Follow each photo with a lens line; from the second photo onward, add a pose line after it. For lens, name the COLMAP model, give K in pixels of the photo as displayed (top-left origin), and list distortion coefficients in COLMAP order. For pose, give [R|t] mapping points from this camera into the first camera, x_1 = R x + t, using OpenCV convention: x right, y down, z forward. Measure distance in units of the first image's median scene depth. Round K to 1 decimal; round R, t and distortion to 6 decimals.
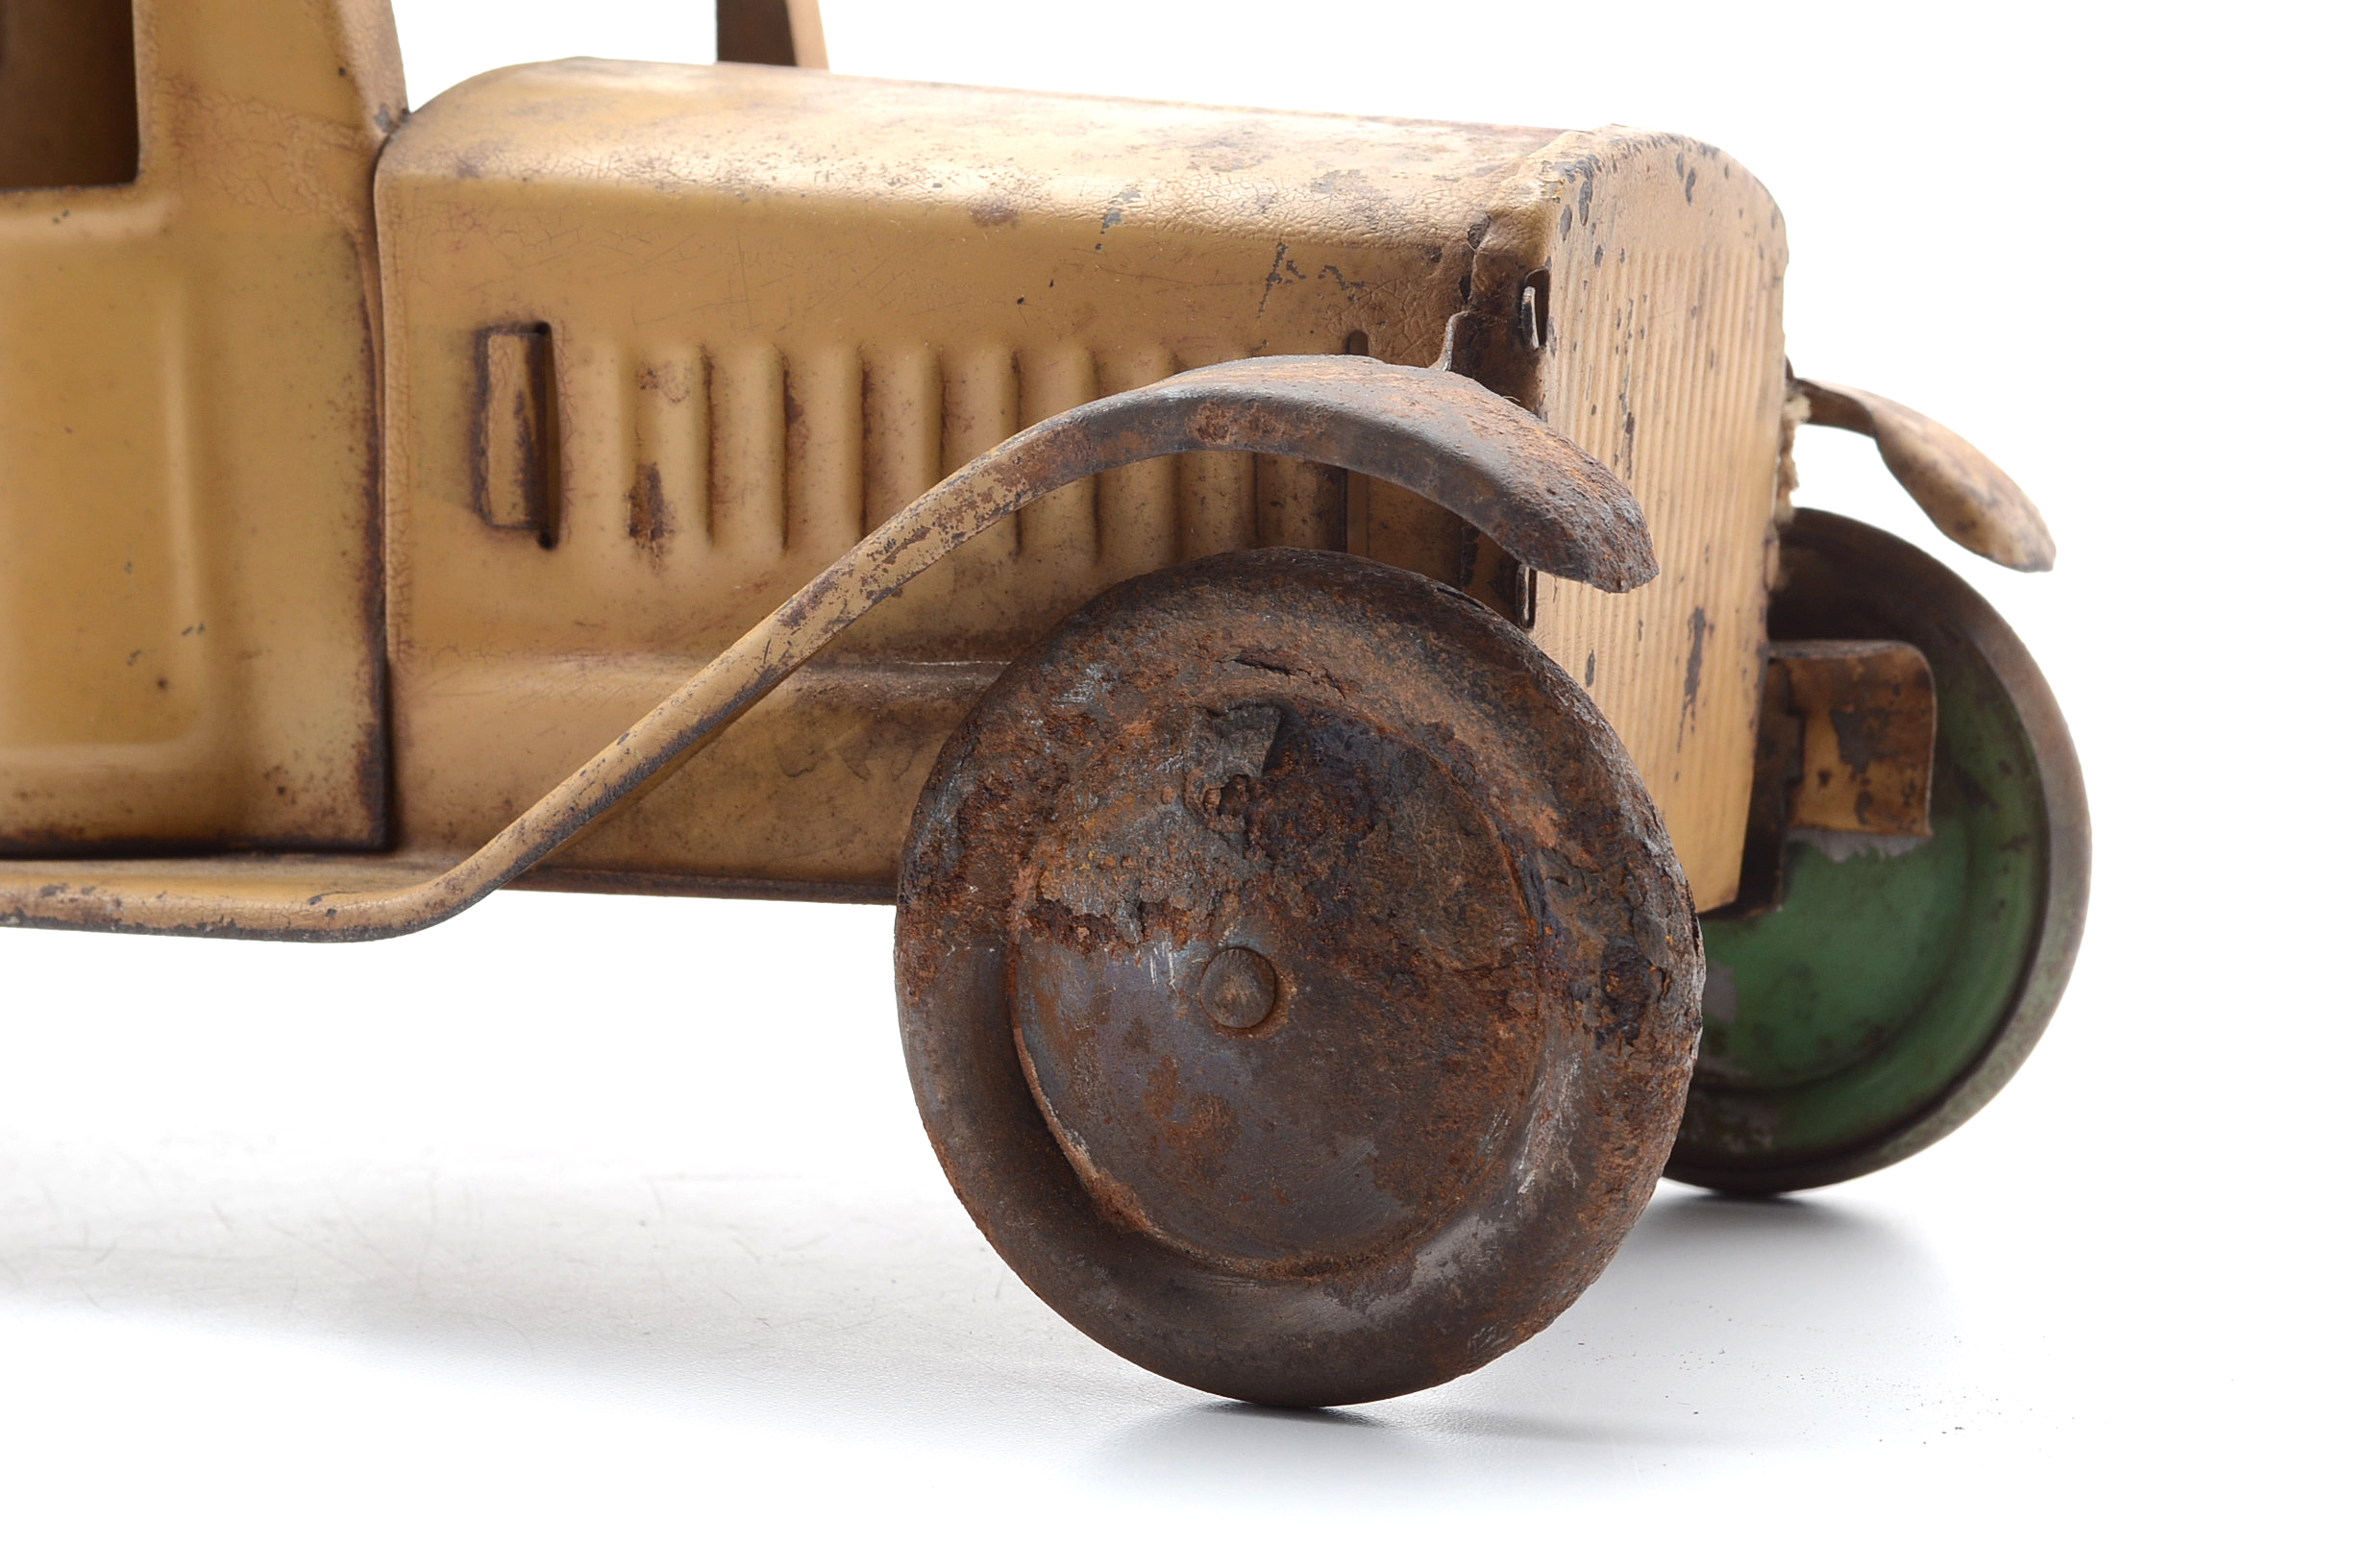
lens RADIAL K [[5306.7, 0, 1184.0], [0, 5306.7, 784.0], [0, 0, 1]] dist [0.046023, -0.051793]
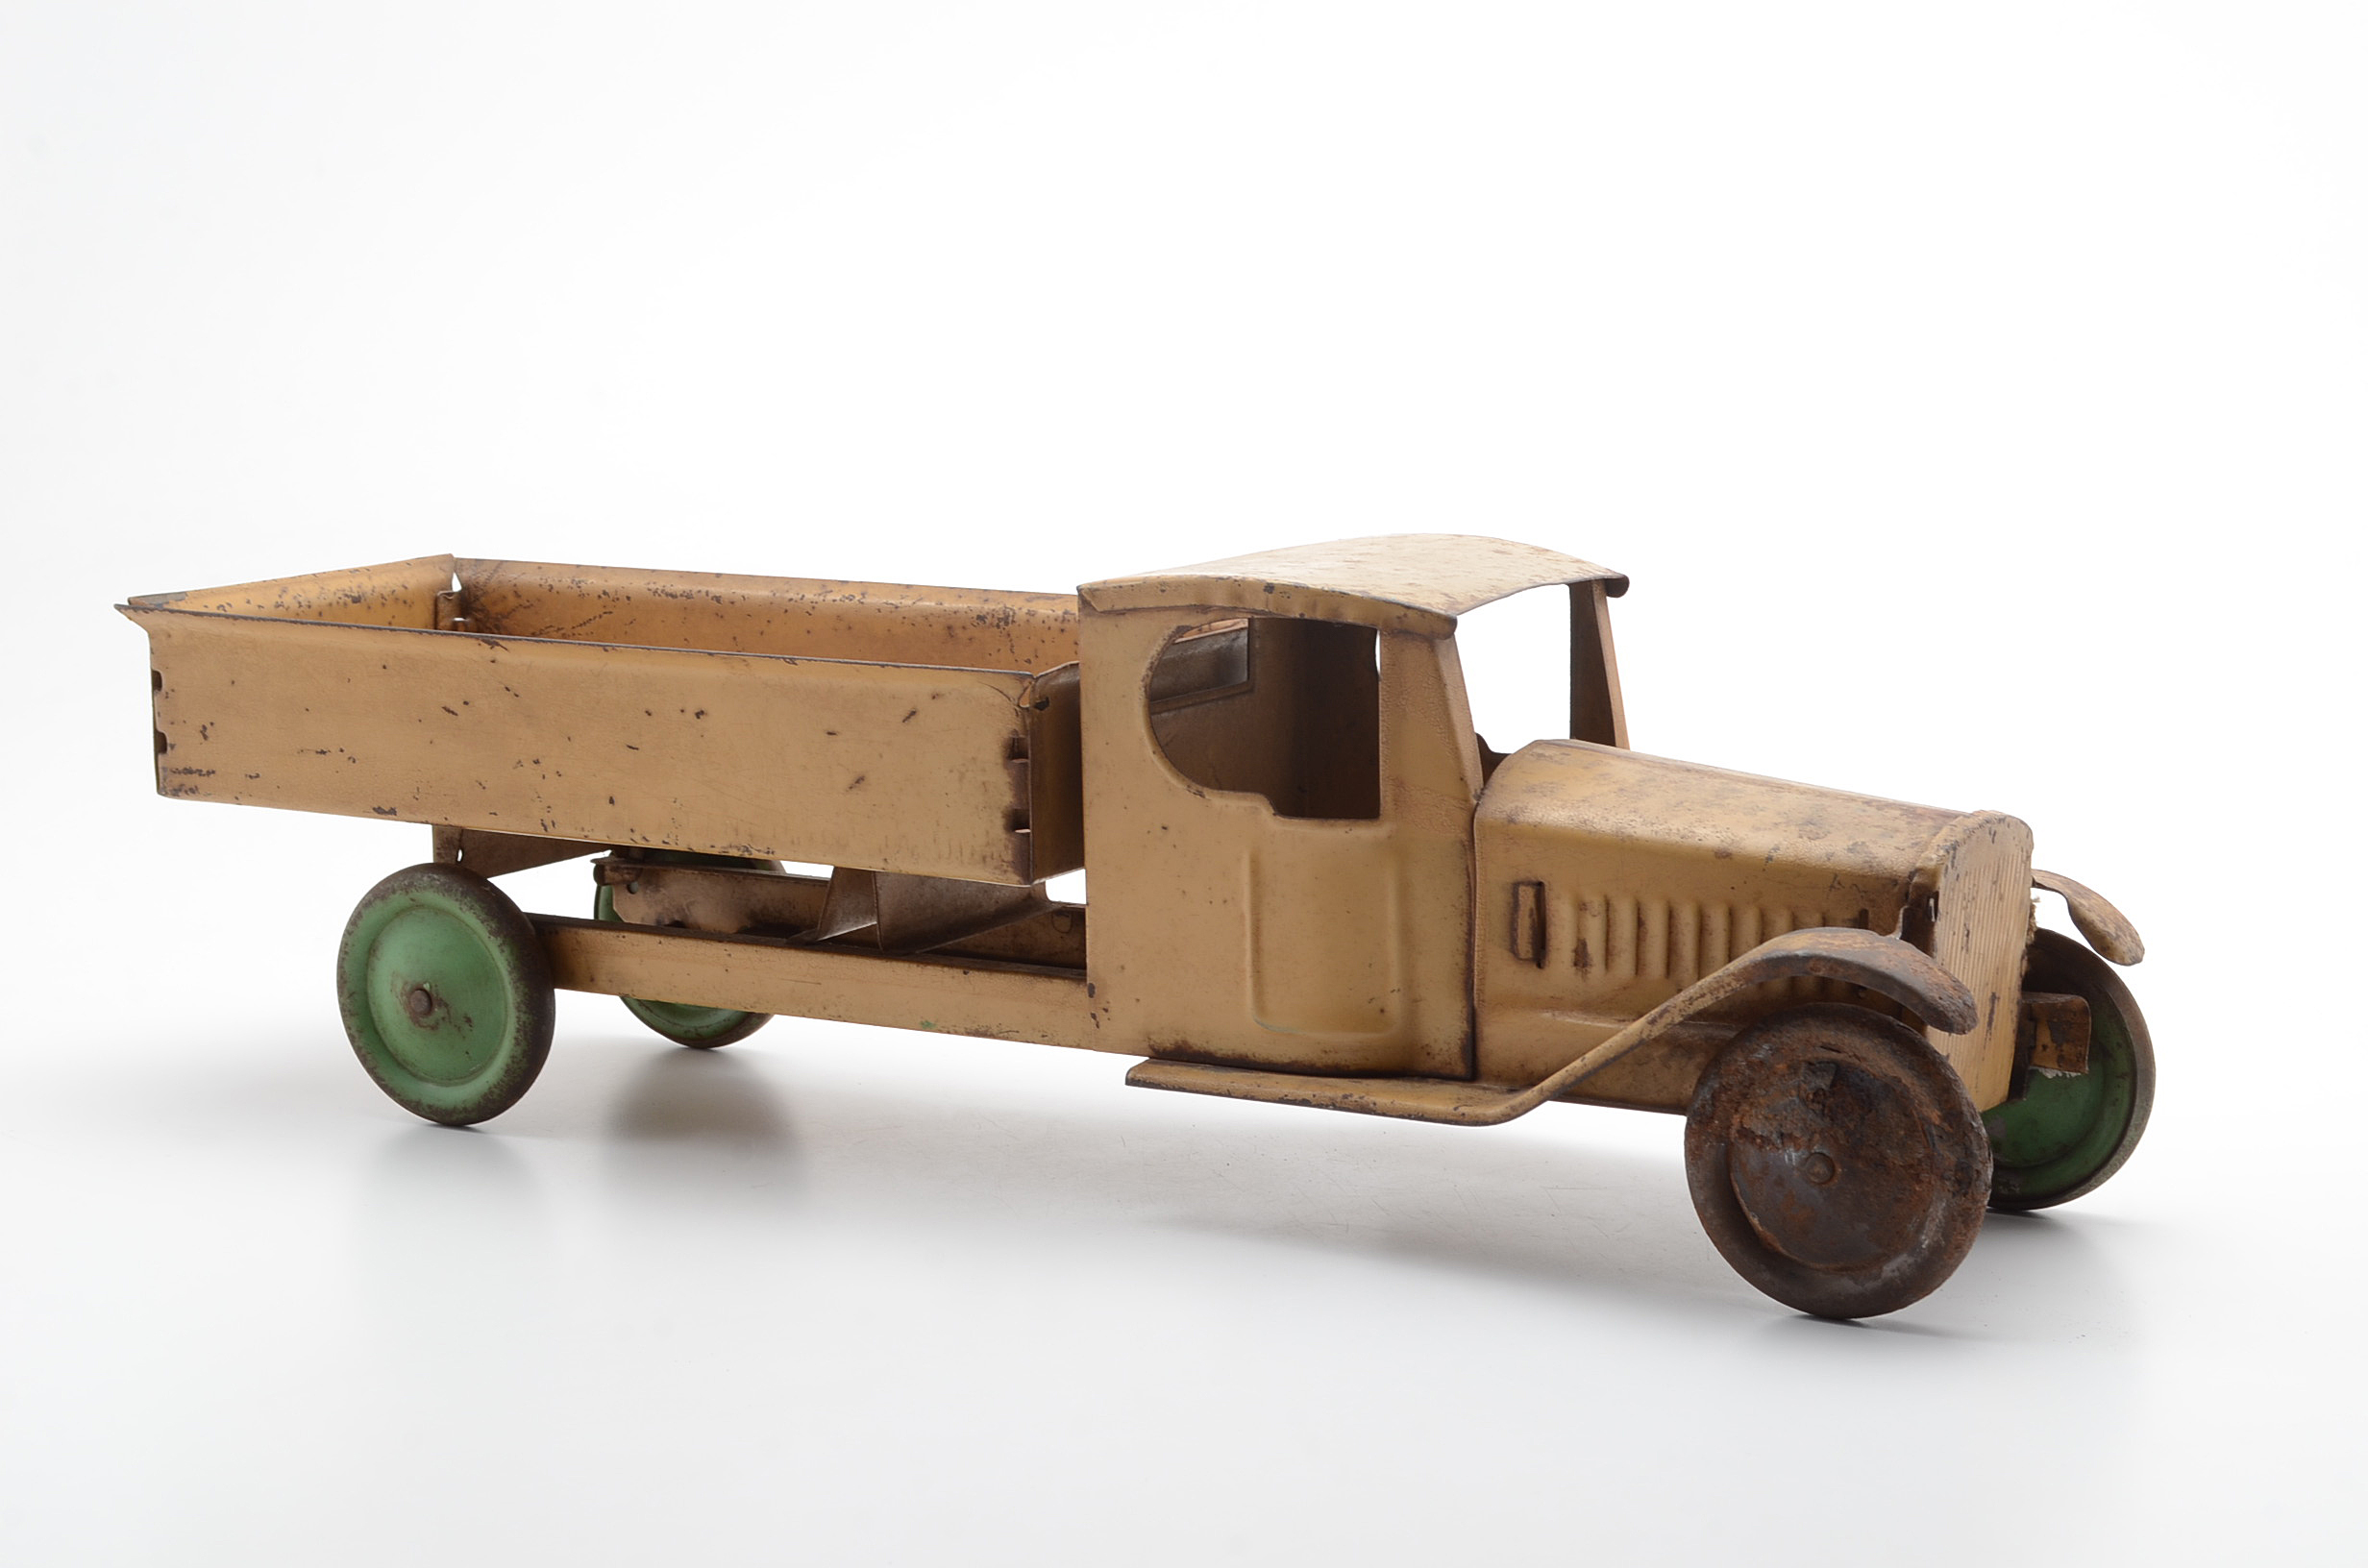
lens RADIAL K [[4540.4, 0, 1184.0], [0, 4540.4, 784.0], [0, 0, 1]] dist [0.054755, -0.168623]
pose [[0.996828, 0.017443, -0.077652, -0.127502], [-0.012527, 0.997913, 0.063352, -0.281213], [0.078595, -0.062178, 0.994966, -1.242792]]
